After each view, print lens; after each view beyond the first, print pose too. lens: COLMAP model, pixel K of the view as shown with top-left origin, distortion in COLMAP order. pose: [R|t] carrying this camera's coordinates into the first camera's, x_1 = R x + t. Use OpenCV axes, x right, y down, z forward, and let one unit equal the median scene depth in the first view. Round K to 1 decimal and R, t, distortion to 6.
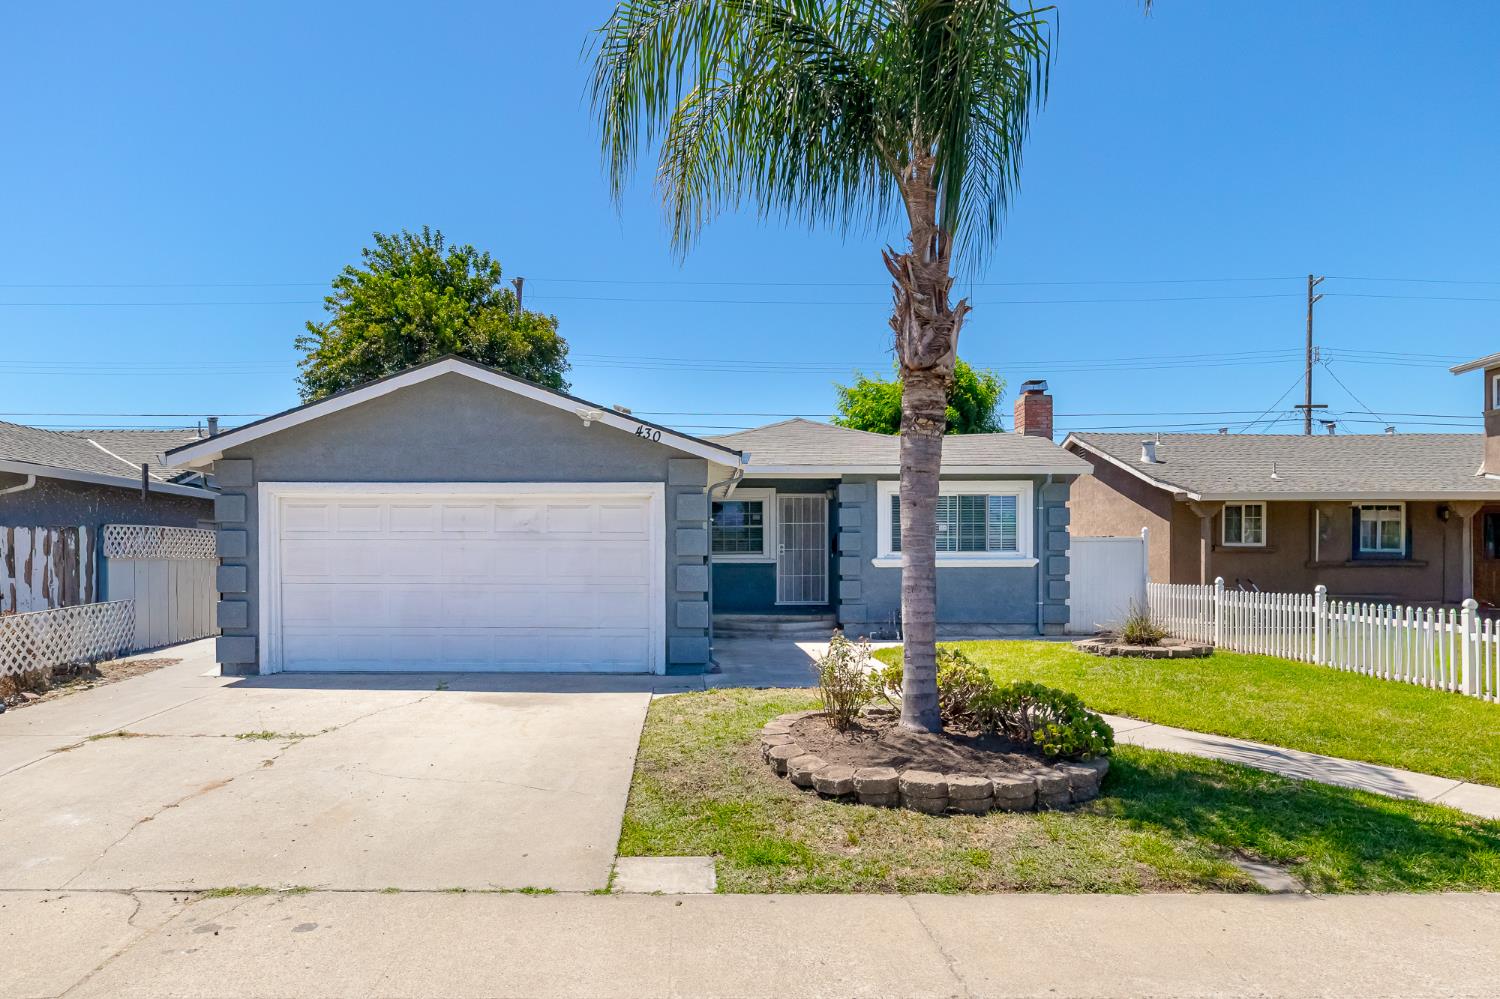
lens RADIAL K [[957.2, 0, 749.0], [0, 957.2, 575.0], [0, 0, 1]] dist [-0.006374, -0.000429]
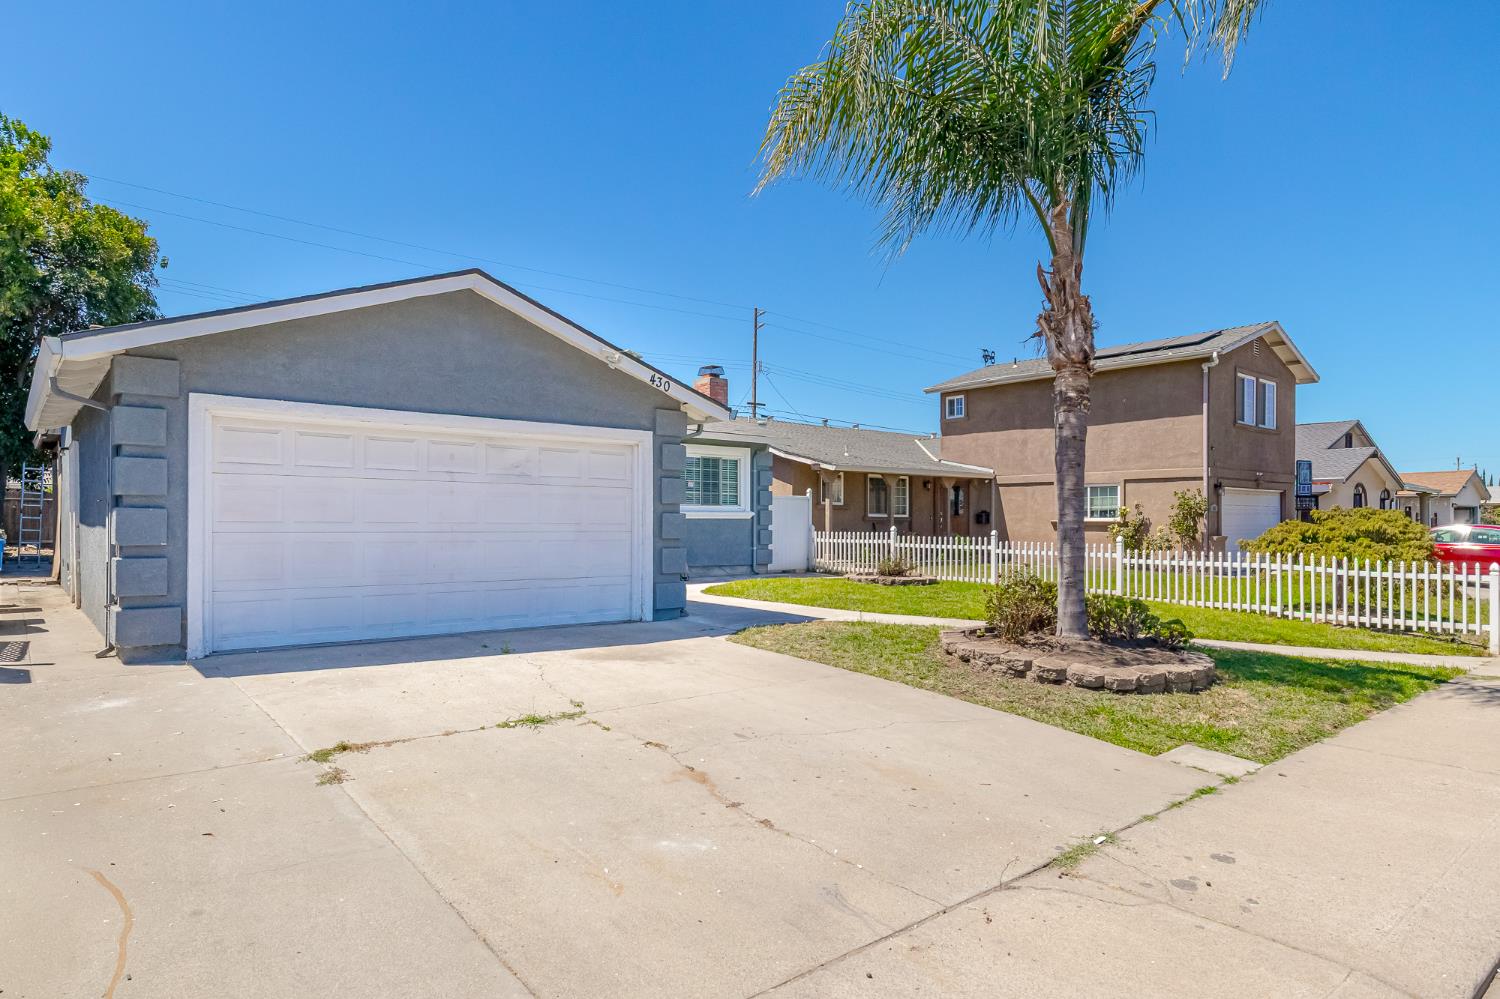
lens RADIAL K [[833.6, 0, 749.2], [0, 833.6, 519.2], [0, 0, 1]] dist [-0.017623, 0.000751]
pose [[0.790747, 0.004626, 0.612125, -0.492357], [0.003108, 0.999928, -0.011571, 0.006296], [-0.612135, 0.011052, 0.790676, 0.214675]]
